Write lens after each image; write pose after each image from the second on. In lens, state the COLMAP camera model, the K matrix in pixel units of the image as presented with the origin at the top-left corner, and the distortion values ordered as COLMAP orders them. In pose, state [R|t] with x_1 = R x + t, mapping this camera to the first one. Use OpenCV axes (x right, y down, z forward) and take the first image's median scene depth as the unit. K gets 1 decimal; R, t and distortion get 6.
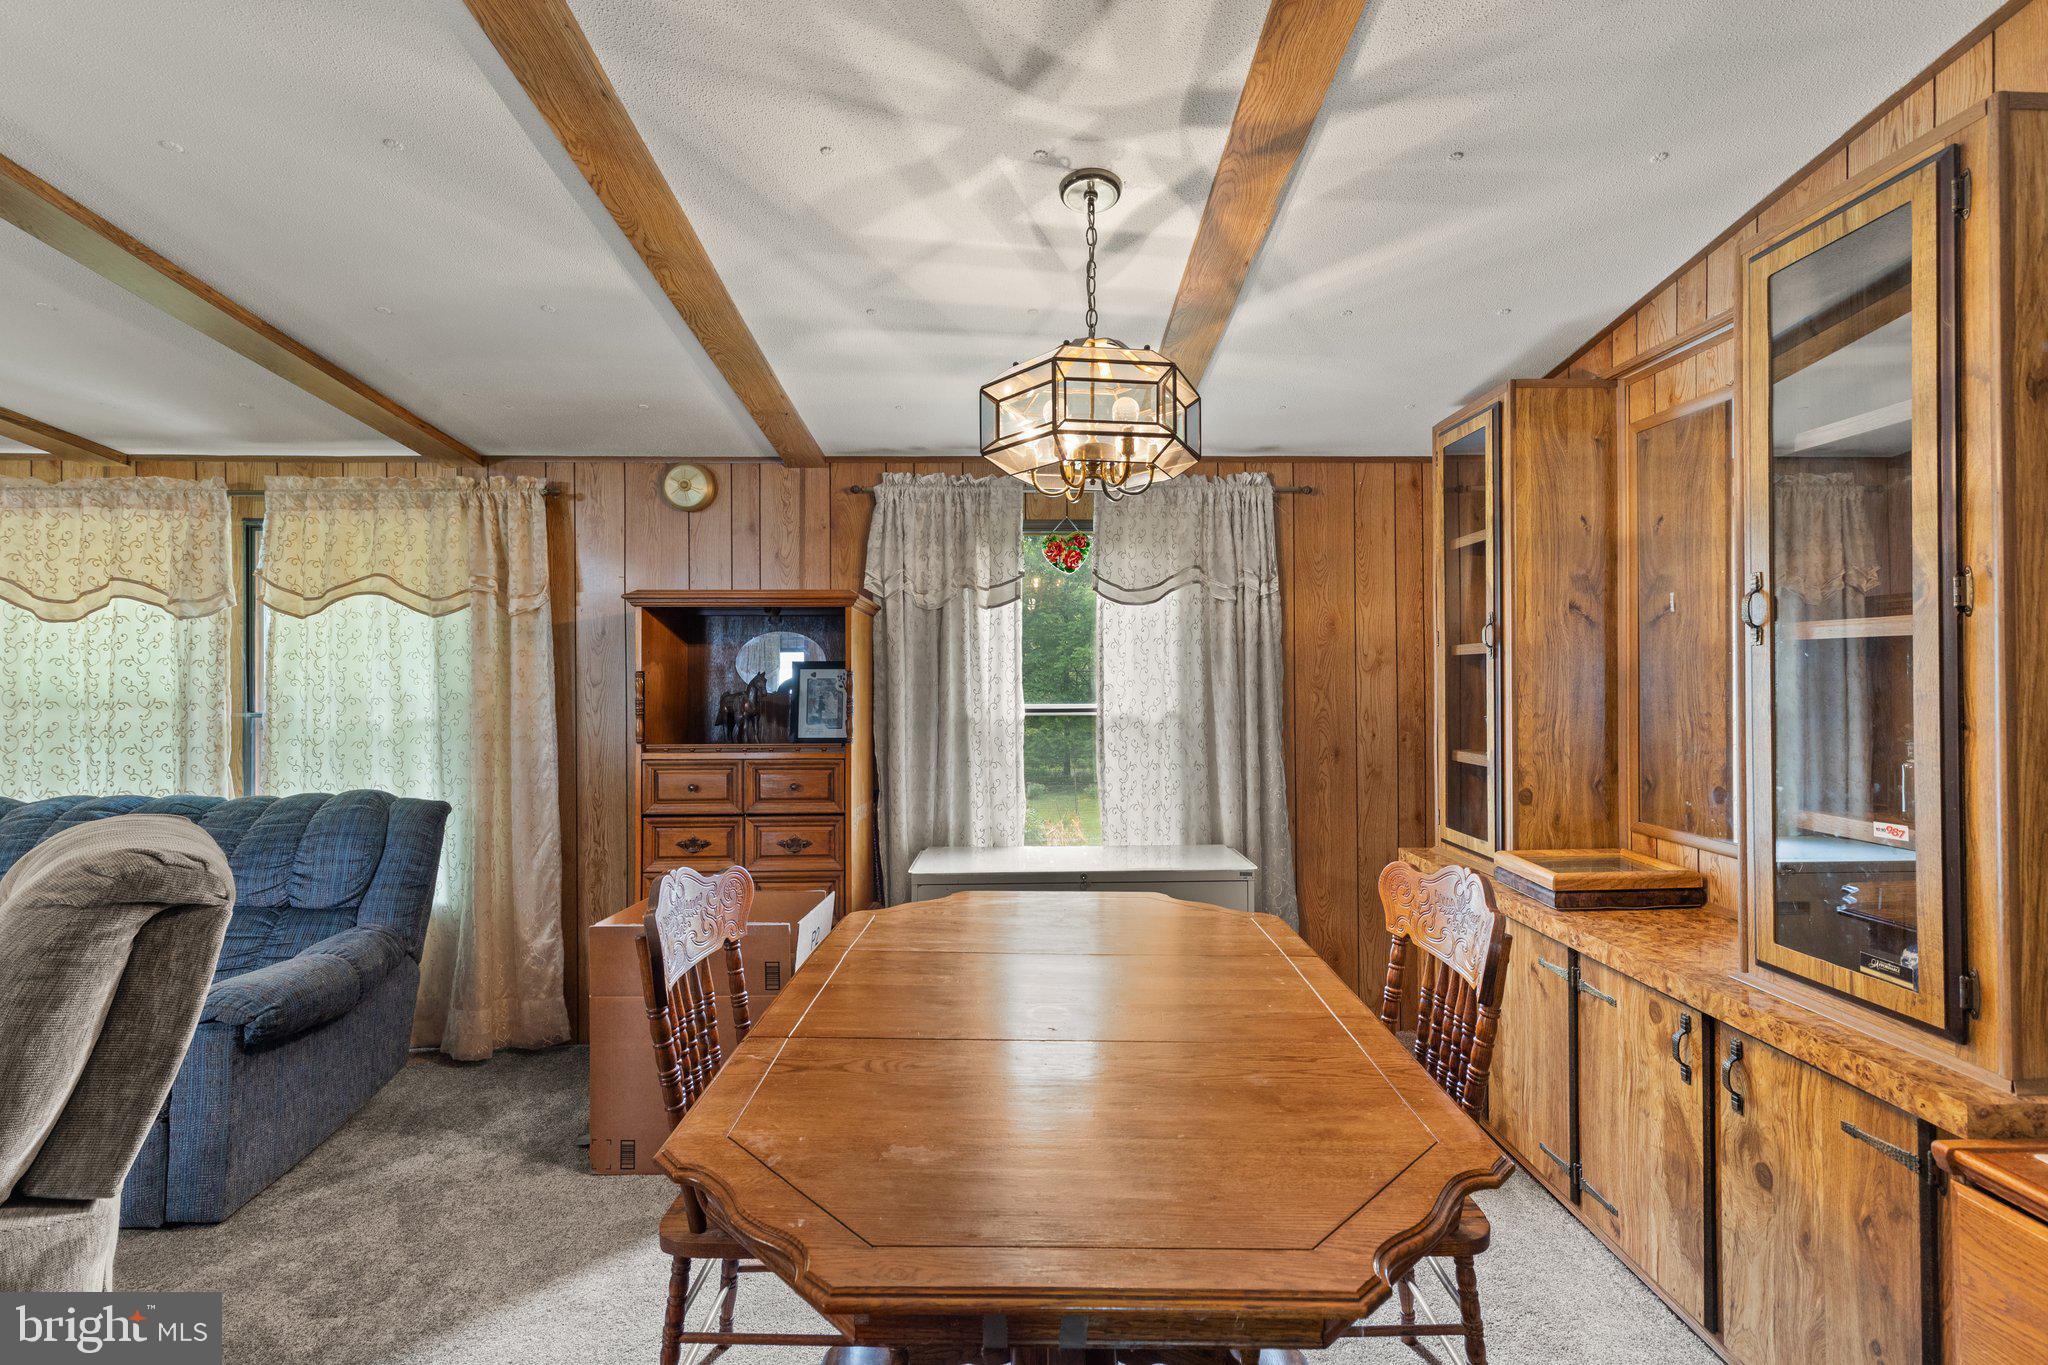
lens RADIAL K [[976.2, 0, 1029.0], [0, 976.2, 673.7], [0, 0, 1]] dist [0.010471, 0.000257]
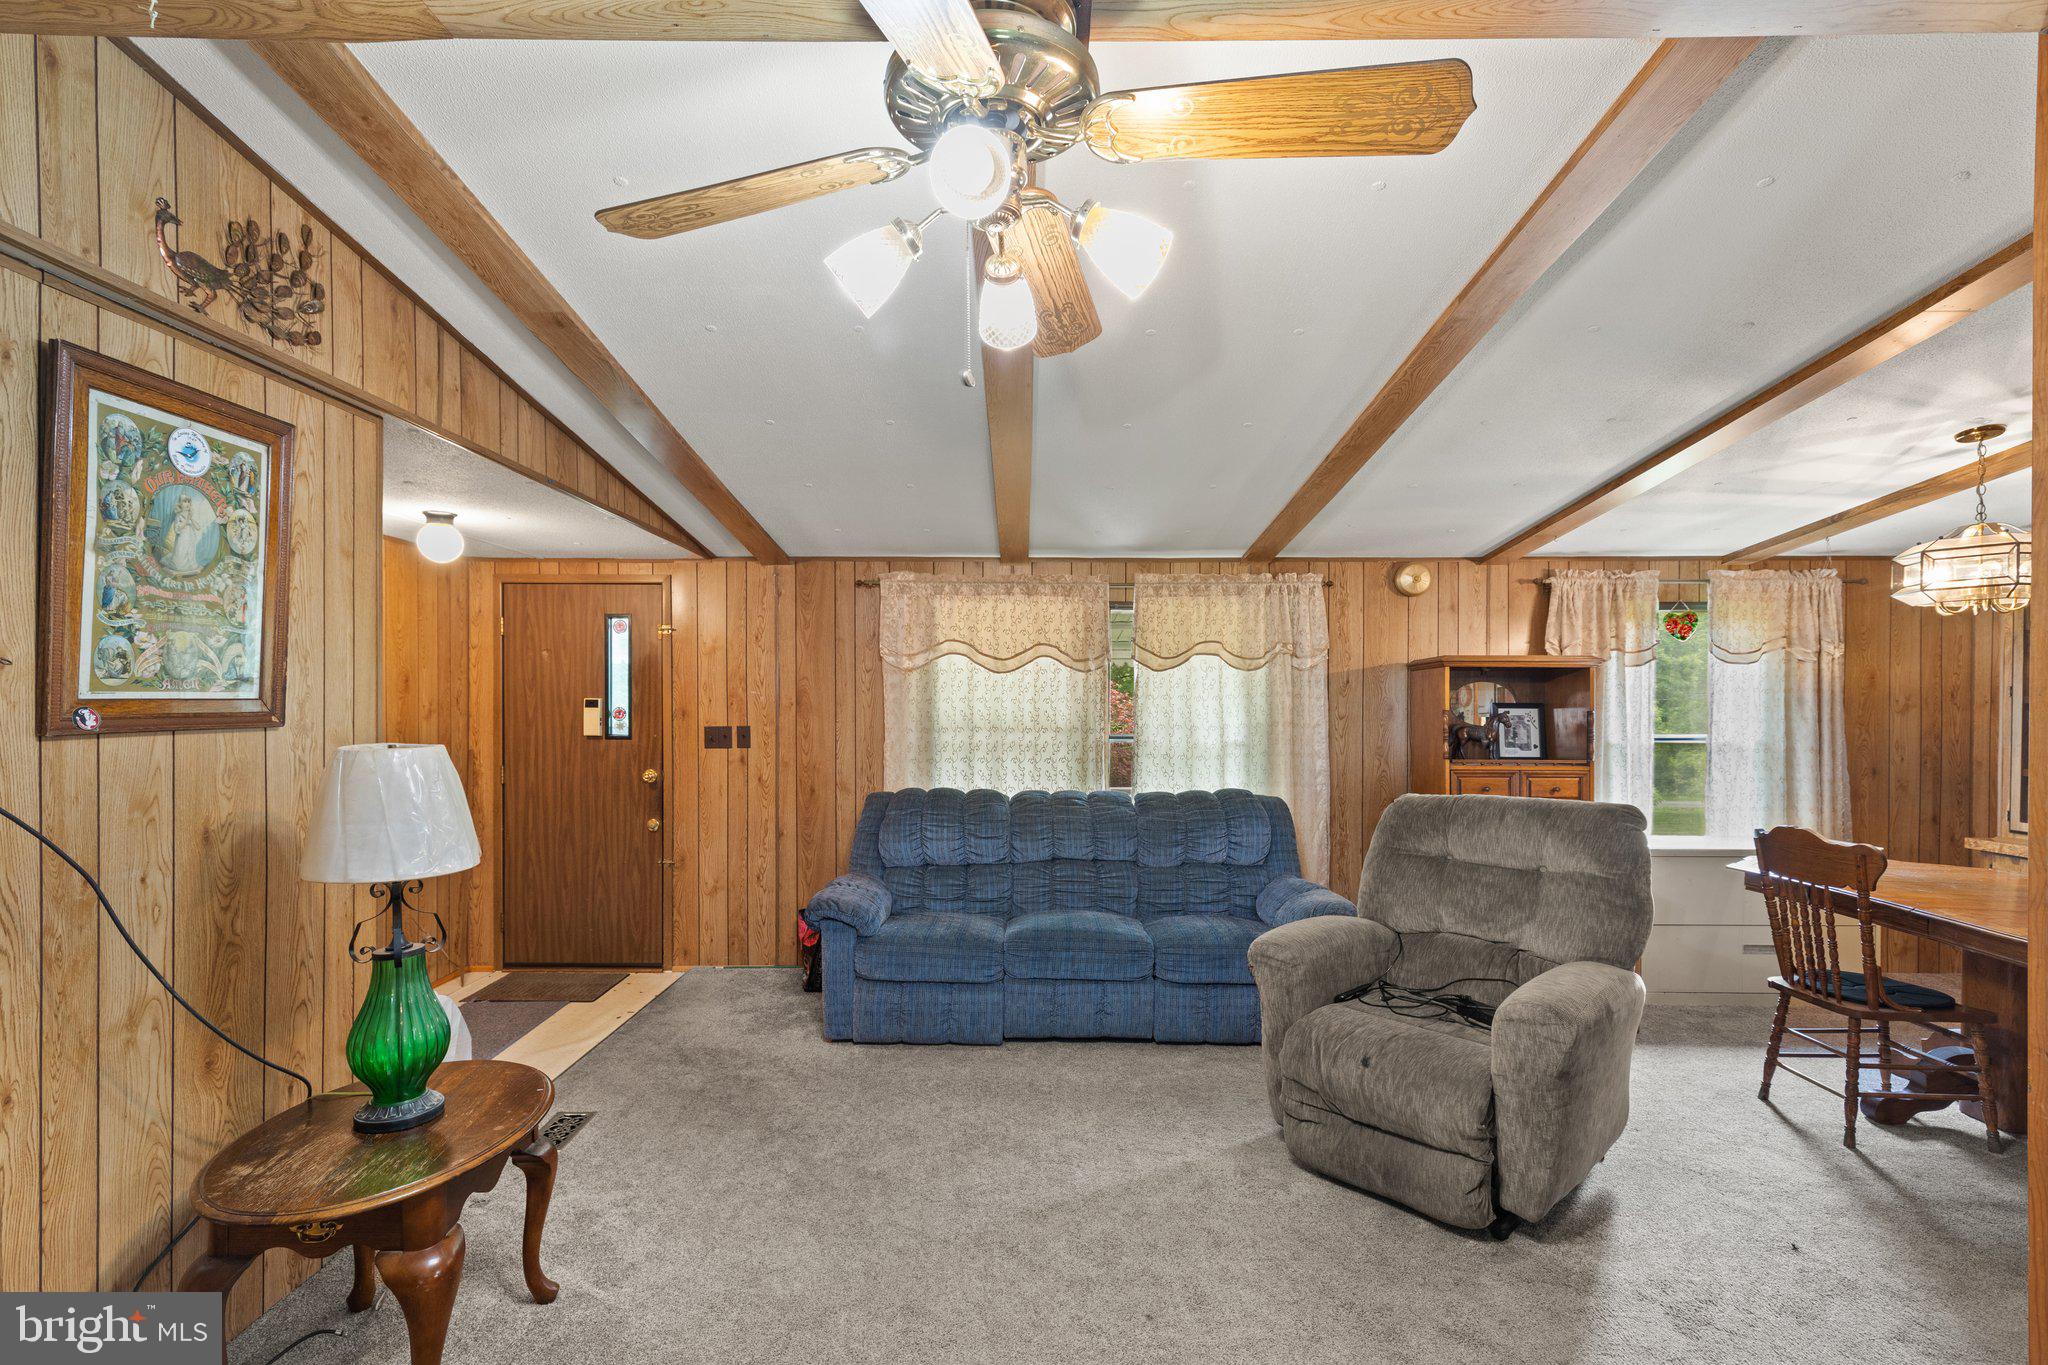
lens RADIAL K [[976.2, 0, 1003.8], [0, 976.2, 713.6], [0, 0, 1]] dist [0.010471, 0.000257]
pose [[0.999320, 0.007627, -0.036068, -0.904040], [-0.007079, 0.999858, 0.015289, -0.013864], [0.036179, -0.015023, 0.999232, -0.449609]]
